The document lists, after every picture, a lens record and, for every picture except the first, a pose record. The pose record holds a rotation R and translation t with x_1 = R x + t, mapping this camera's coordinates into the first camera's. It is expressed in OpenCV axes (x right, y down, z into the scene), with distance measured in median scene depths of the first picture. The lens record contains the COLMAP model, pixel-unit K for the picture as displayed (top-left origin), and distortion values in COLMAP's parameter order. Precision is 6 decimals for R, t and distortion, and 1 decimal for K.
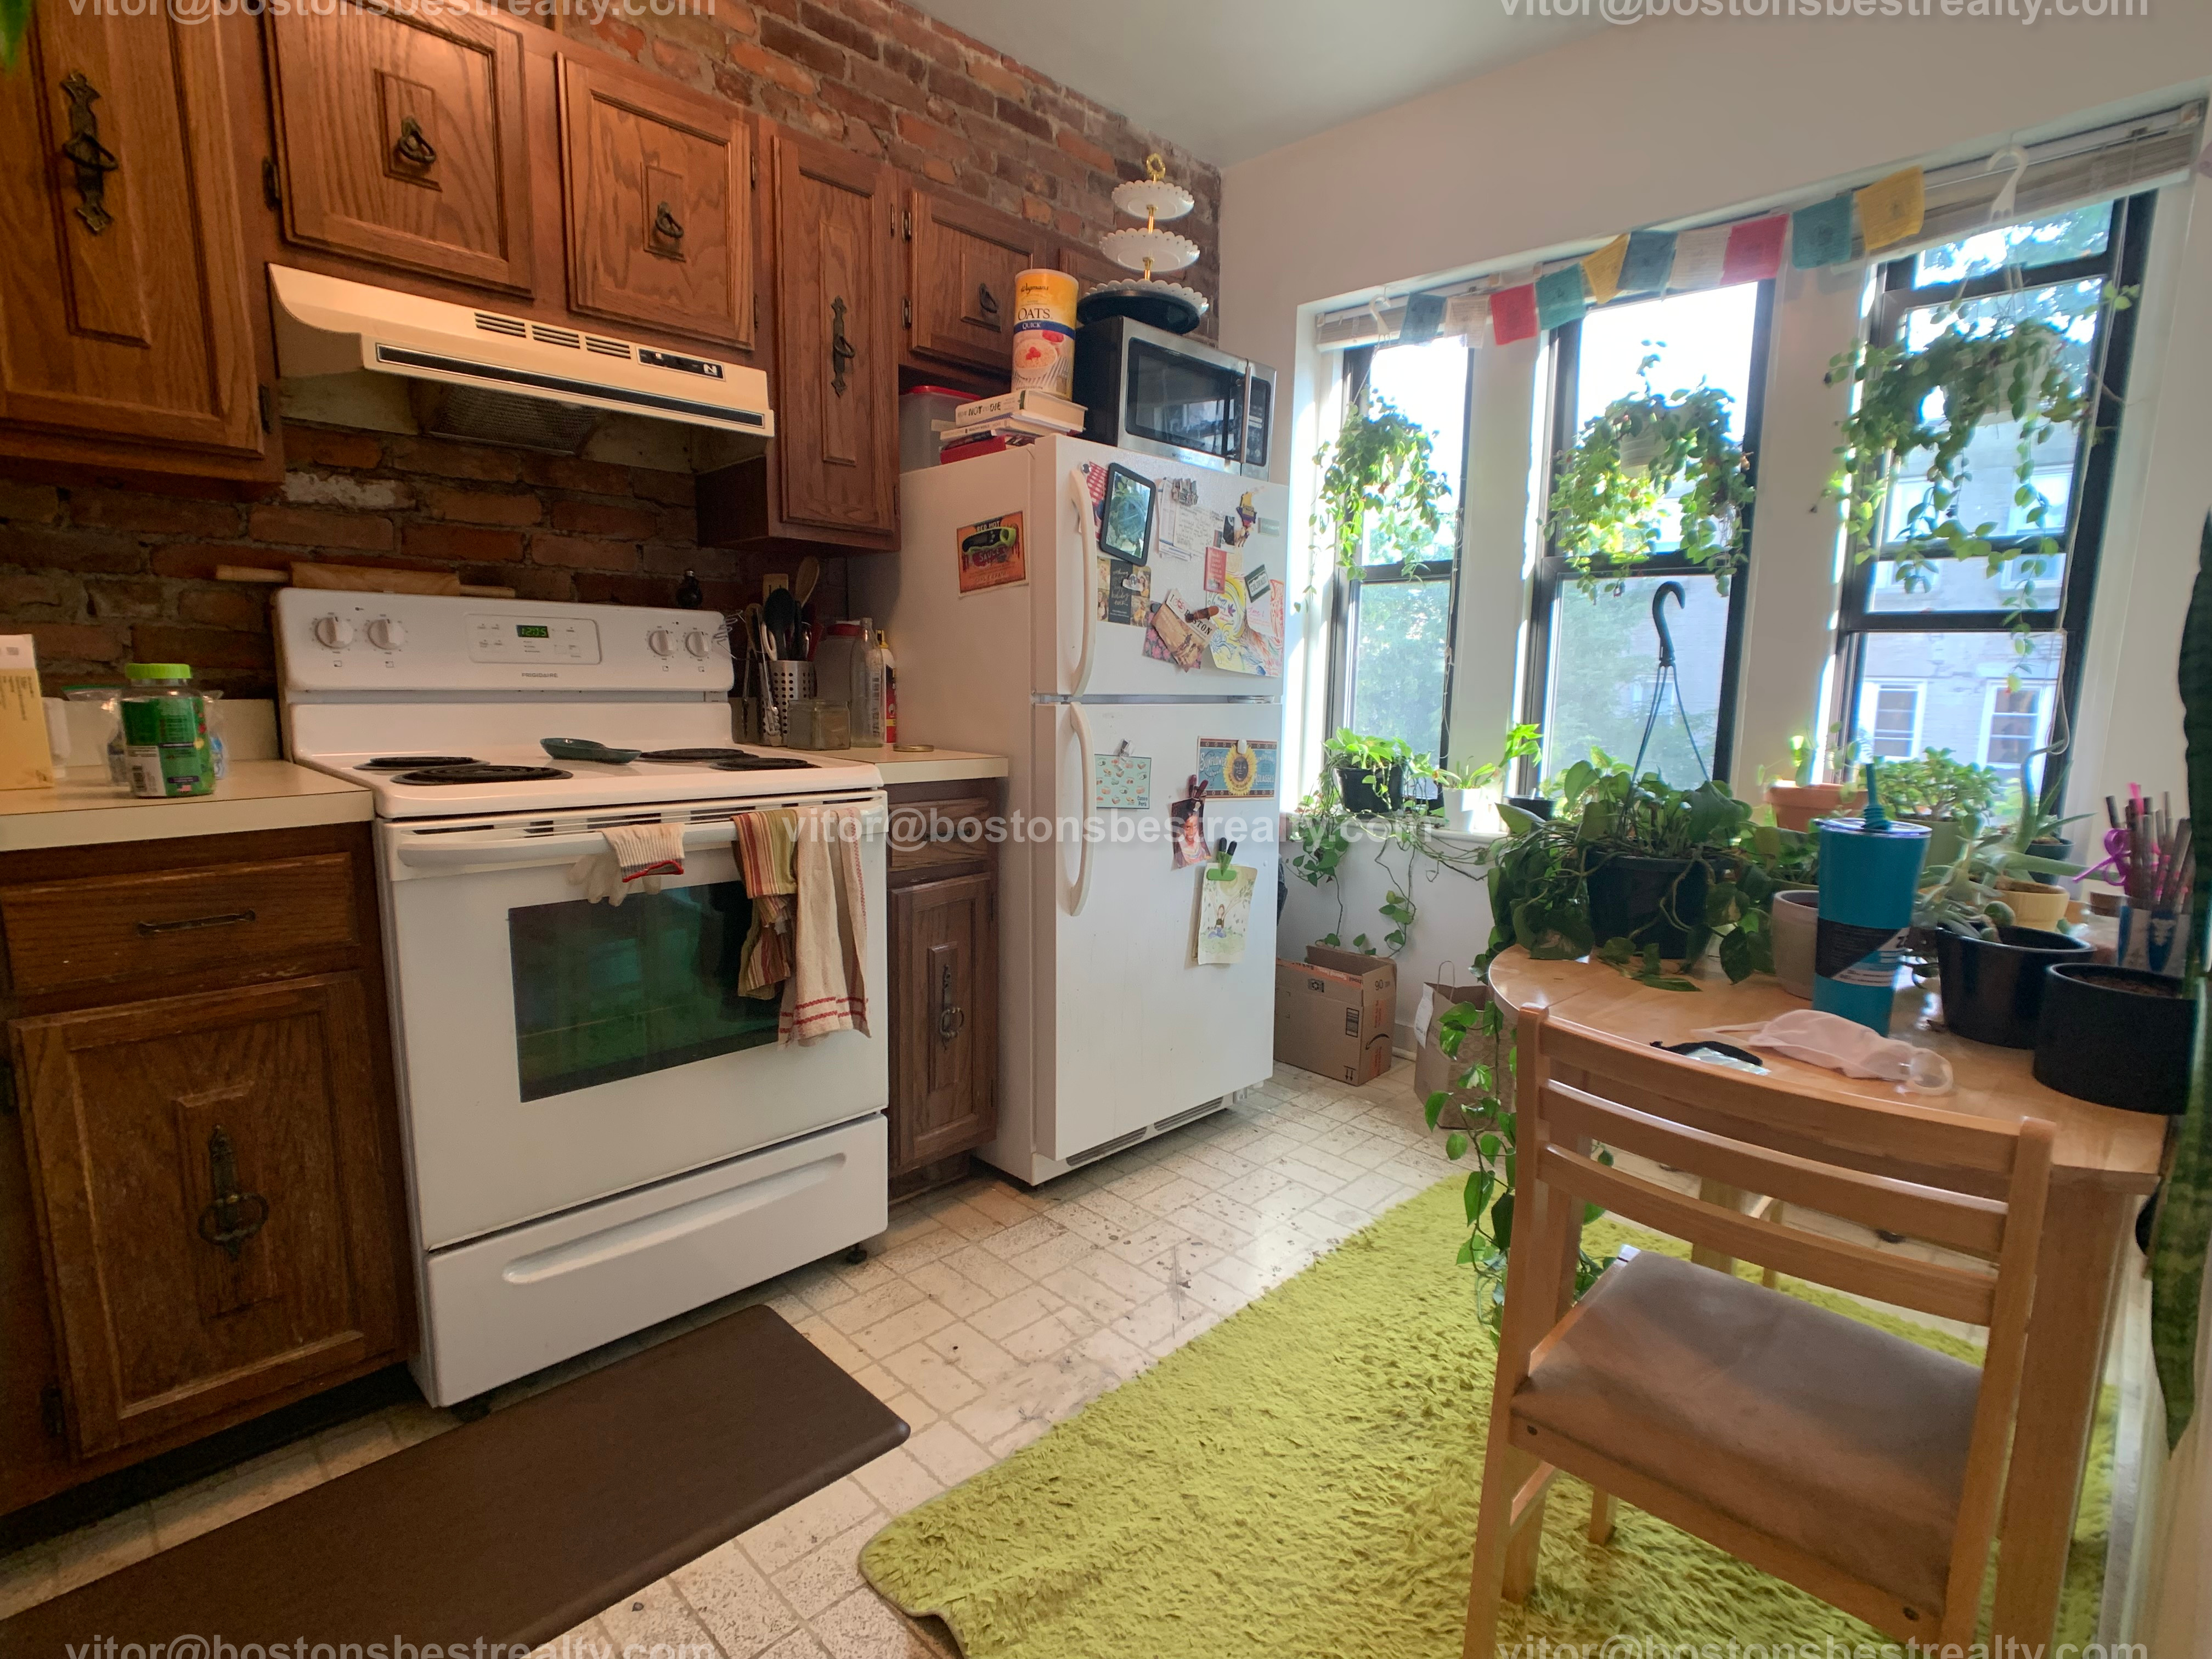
lens RADIAL K [[1096.3, 0, 1132.1], [0, 1096.3, 823.5], [0, 0, 1]] dist [-0.012130, -0.000632]
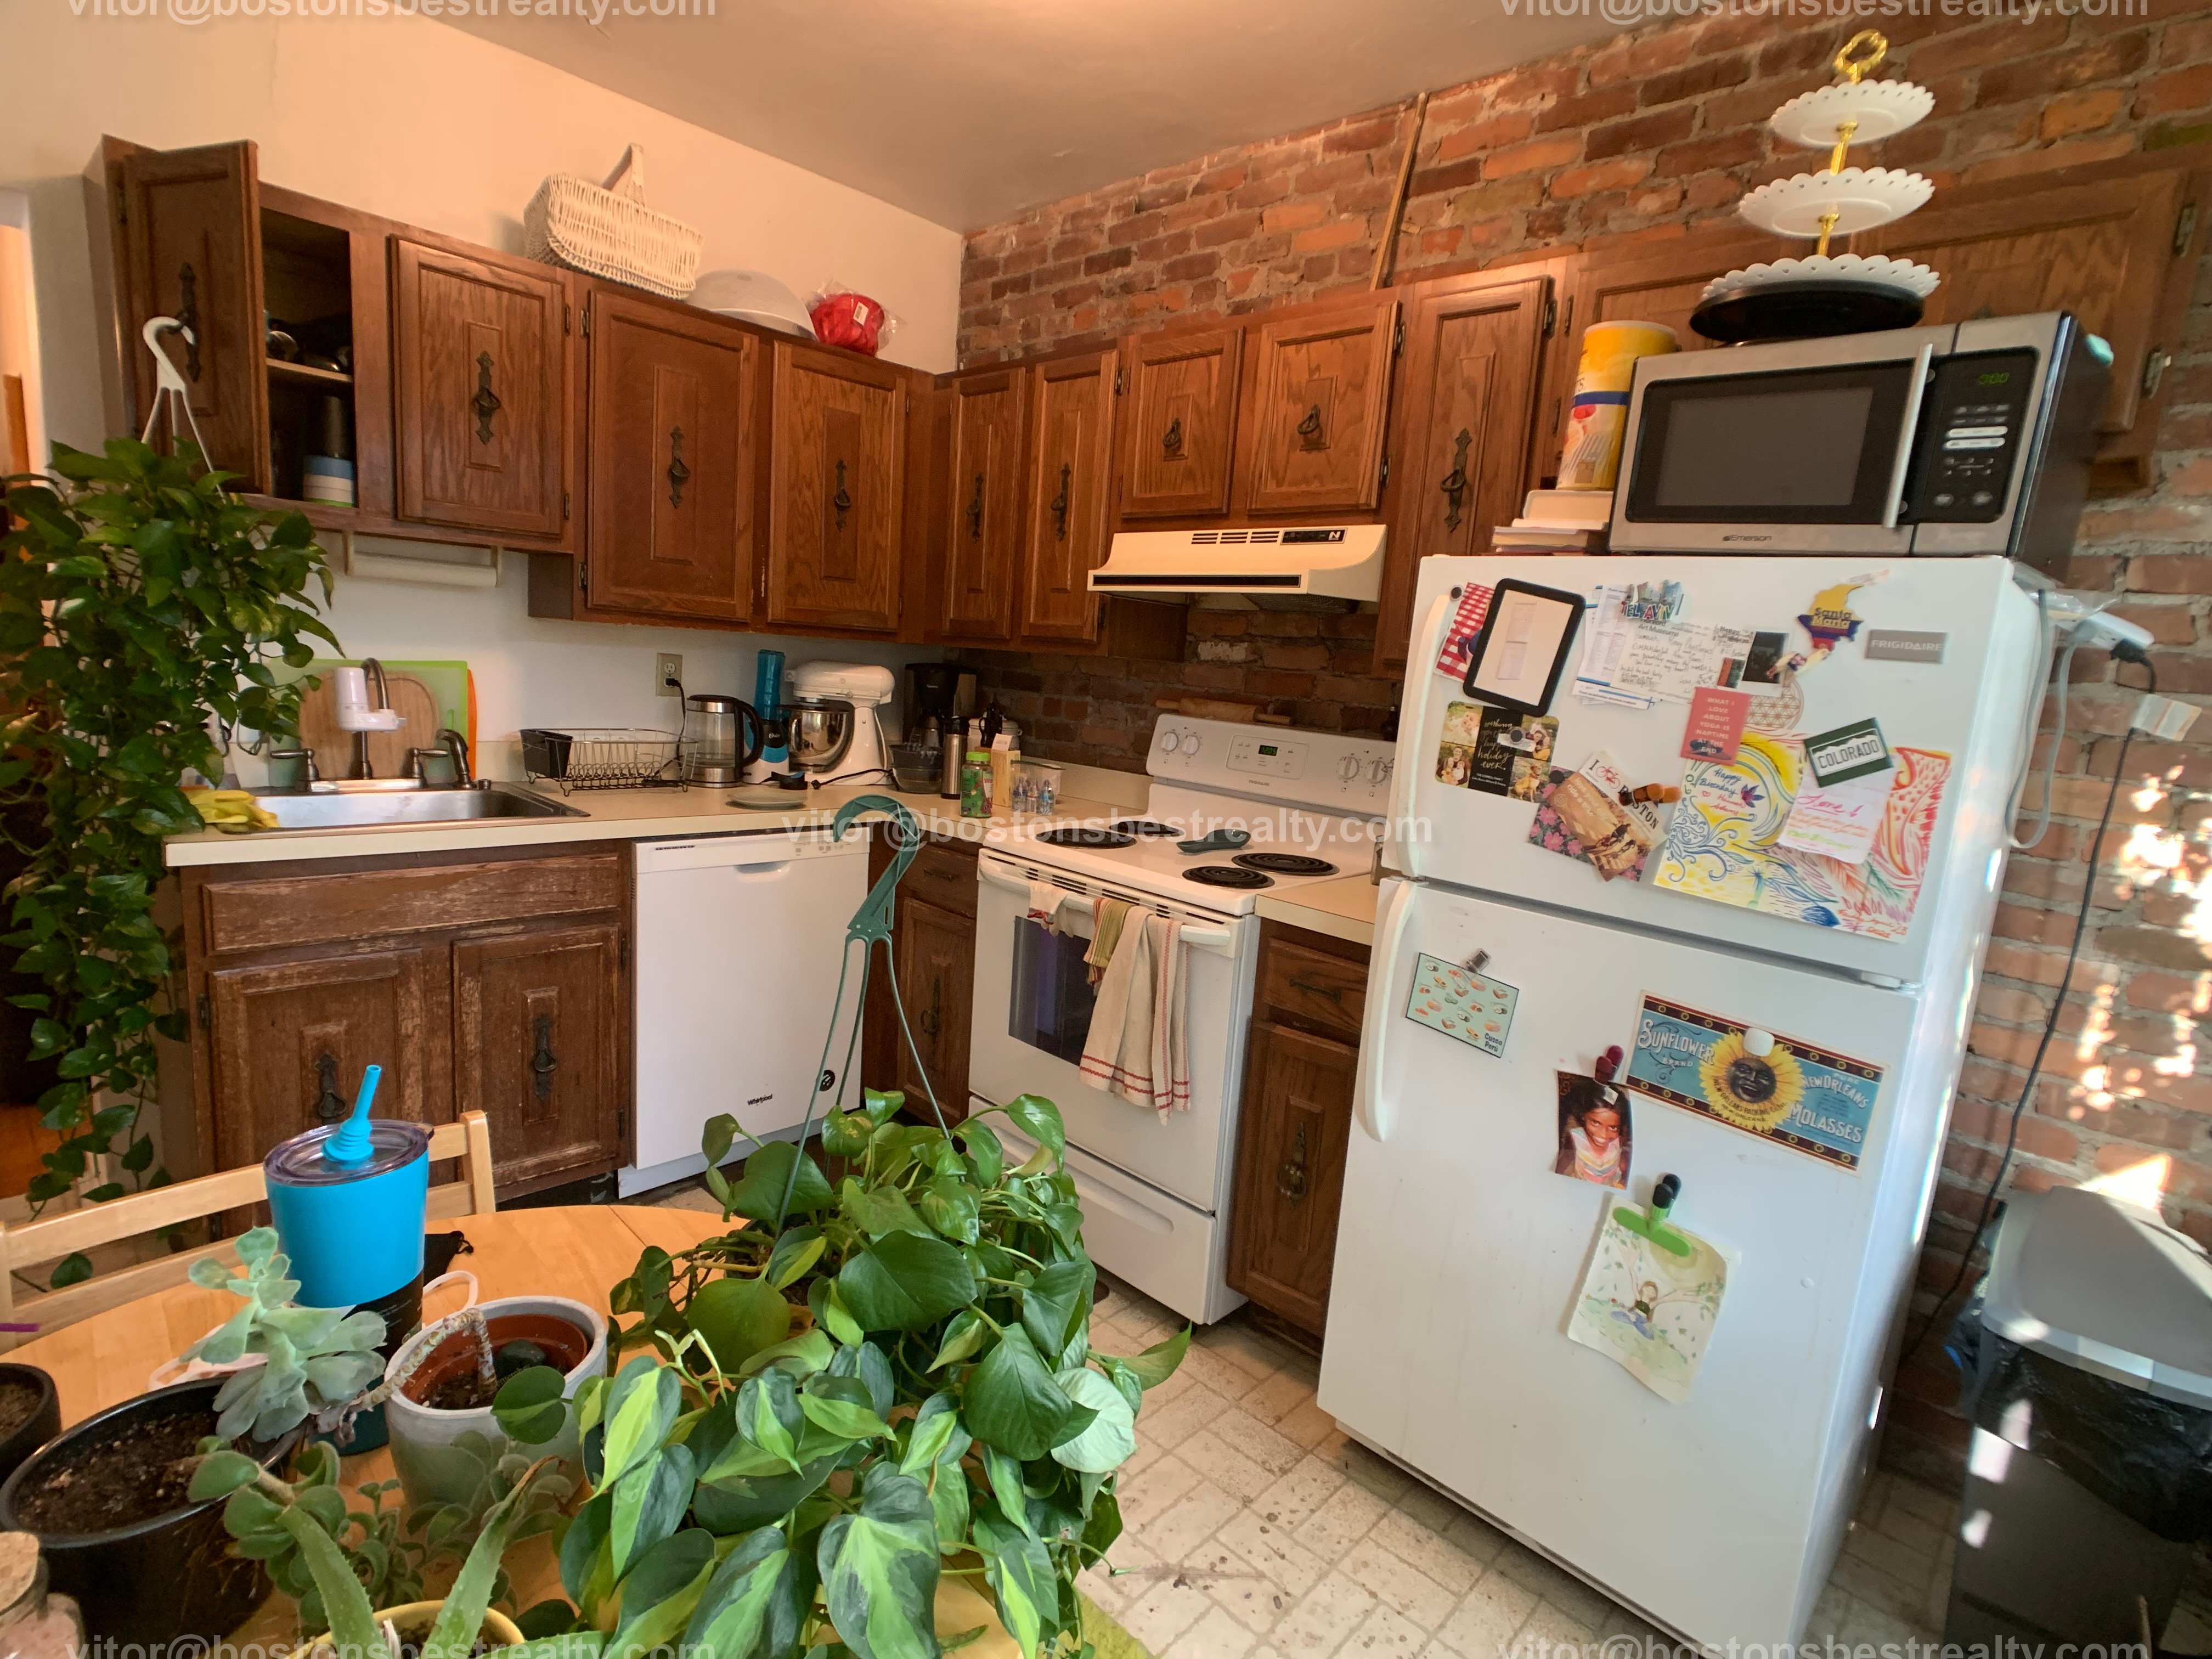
lens RADIAL K [[1096.3, 0, 1132.1], [0, 1096.3, 823.5], [0, 0, 1]] dist [-0.012130, -0.000632]
pose [[0.021041, 0.130014, -0.991289, 0.707053], [-0.215783, 0.968730, 0.122475, -0.199324], [0.976215, 0.211326, 0.048438, 0.731229]]
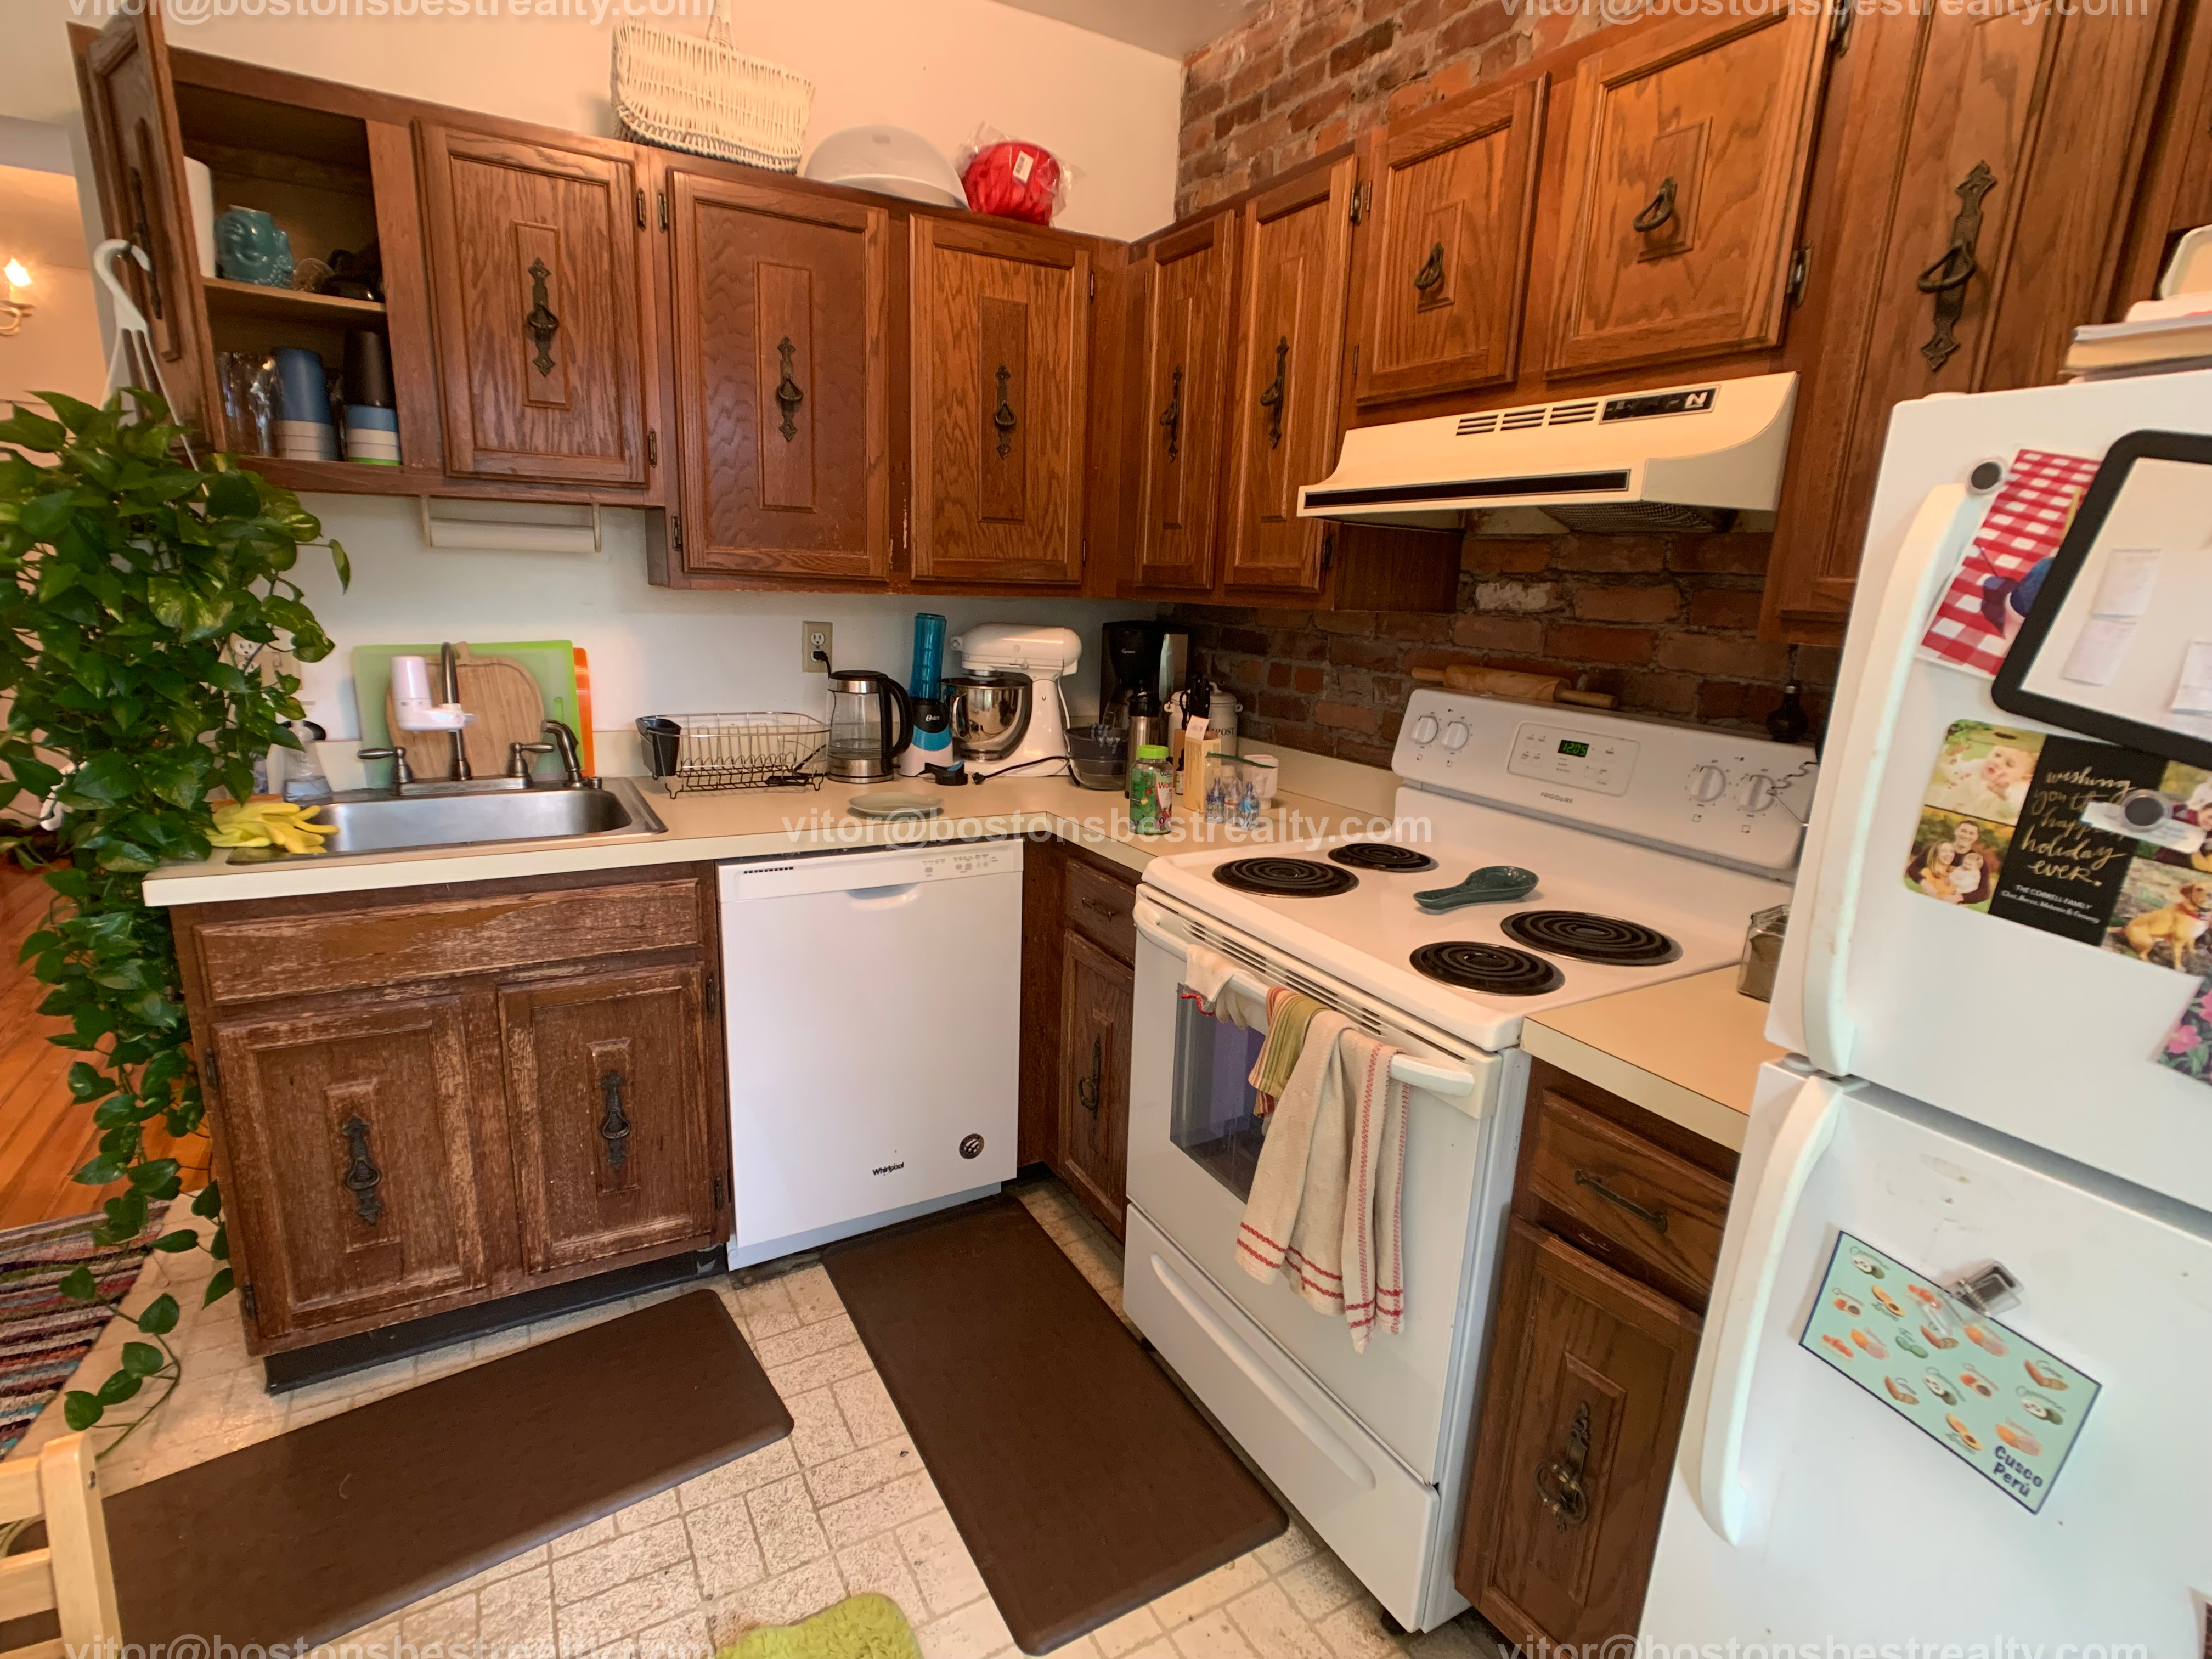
lens RADIAL K [[1096.9, 0, 1112.4], [0, 1096.9, 837.6], [0, 0, 1]] dist [-0.035758, 0.016895]
pose [[-0.277833, 0.192464, -0.941152, 0.357471], [-0.180811, 0.951736, 0.248005, -0.236425], [0.943460, 0.239075, -0.229624, 0.800448]]
